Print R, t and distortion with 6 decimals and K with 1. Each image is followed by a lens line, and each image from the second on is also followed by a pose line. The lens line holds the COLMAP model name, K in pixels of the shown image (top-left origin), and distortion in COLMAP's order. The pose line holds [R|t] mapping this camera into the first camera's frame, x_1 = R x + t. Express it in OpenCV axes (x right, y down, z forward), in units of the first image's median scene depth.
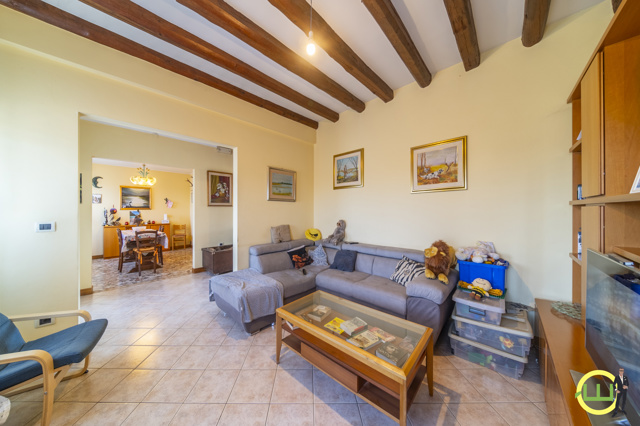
lens RADIAL K [[198.9, 0, 276.6], [0, 198.9, 209.5], [0, 0, 1]] dist [0.000289, 0.000015]
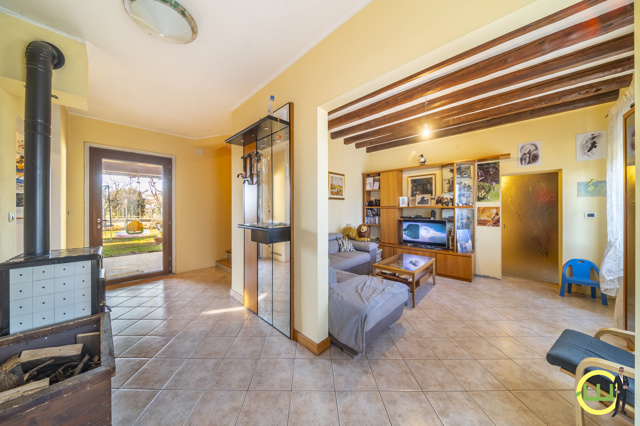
lens RADIAL K [[207.6, 0, 309.4], [0, 207.6, 212.5], [0, 0, 1]] dist [-0.005724, -0.000130]
pose [[-0.075189, -0.009803, 0.997121, -1.047360], [-0.009411, 0.999914, 0.009121, 0.014874], [-0.997125, -0.008698, -0.075275, 1.322102]]
